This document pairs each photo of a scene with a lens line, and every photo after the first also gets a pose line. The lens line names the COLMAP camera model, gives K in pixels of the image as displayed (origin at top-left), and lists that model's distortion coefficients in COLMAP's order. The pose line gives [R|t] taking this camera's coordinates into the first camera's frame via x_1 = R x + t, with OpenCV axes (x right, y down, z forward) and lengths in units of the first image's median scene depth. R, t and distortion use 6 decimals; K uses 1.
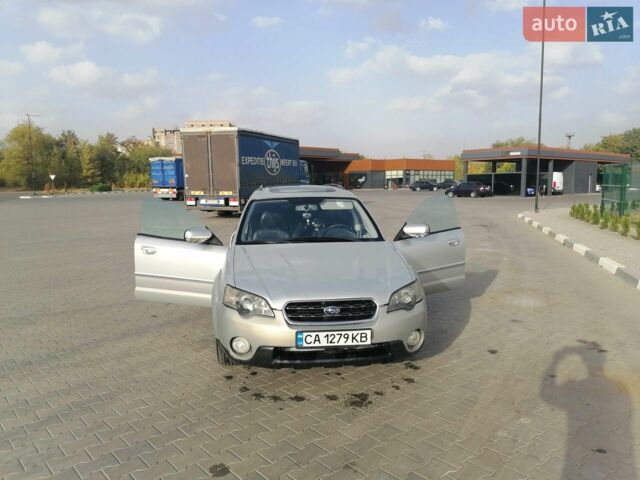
lens RADIAL K [[494.1, 0, 317.4], [0, 494.1, 241.7], [0, 0, 1]] dist [0.103398, -0.126604]
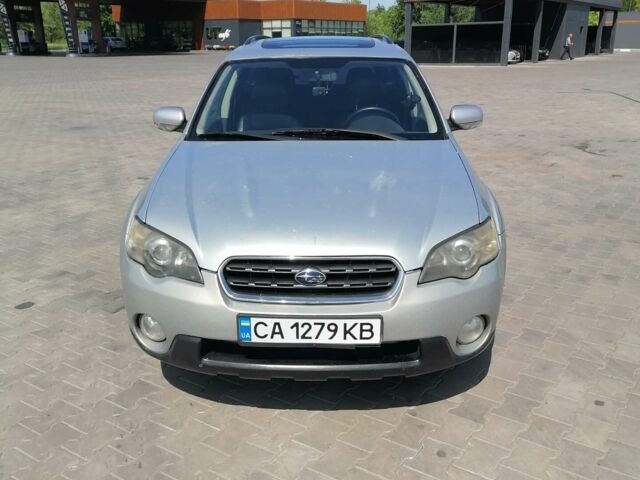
lens RADIAL K [[655.1, 0, 320.0], [0, 655.1, 240.0], [0, 0, 1]] dist [0.177161, -0.287275]
pose [[0.991840, 0.044030, -0.119644, 0.121047], [-0.023030, 0.984909, 0.171533, -0.018857], [0.125391, -0.167378, 0.977886, 0.328164]]
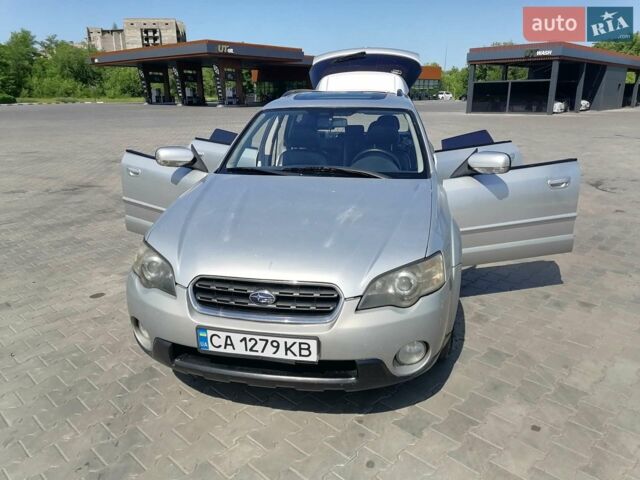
lens RADIAL K [[494.1, 0, 317.4], [0, 494.1, 241.7], [0, 0, 1]] dist [0.103398, -0.126604]
pose [[0.955232, 0.093937, -0.280550, 0.256003], [-0.046100, 0.983932, 0.172488, -0.034473], [0.292245, -0.151832, 0.944214, 0.461491]]
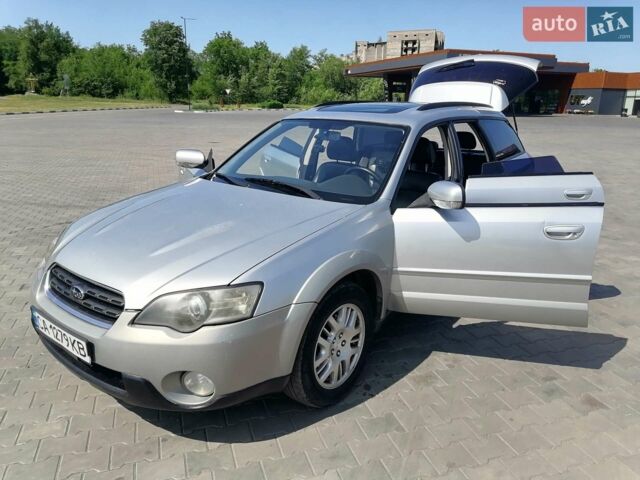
lens RADIAL K [[494.1, 0, 317.4], [0, 494.1, 241.7], [0, 0, 1]] dist [0.103398, -0.126604]
pose [[0.698215, 0.222485, -0.680439, 0.669793], [-0.119074, 0.973334, 0.196068, -0.087064], [0.705916, -0.055875, 0.706088, 0.765627]]
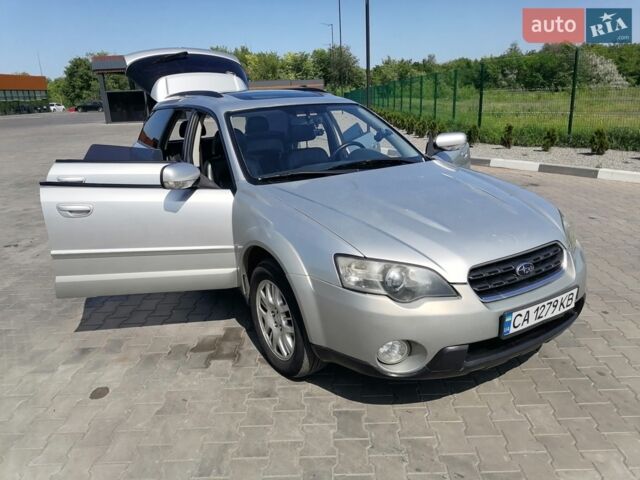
lens RADIAL K [[494.1, 0, 317.4], [0, 494.1, 241.7], [0, 0, 1]] dist [0.103398, -0.126604]
pose [[0.890418, -0.152470, 0.428845, -0.479659], [0.087257, 0.981928, 0.167937, -0.026277], [-0.446701, -0.112114, 0.887631, 0.551588]]
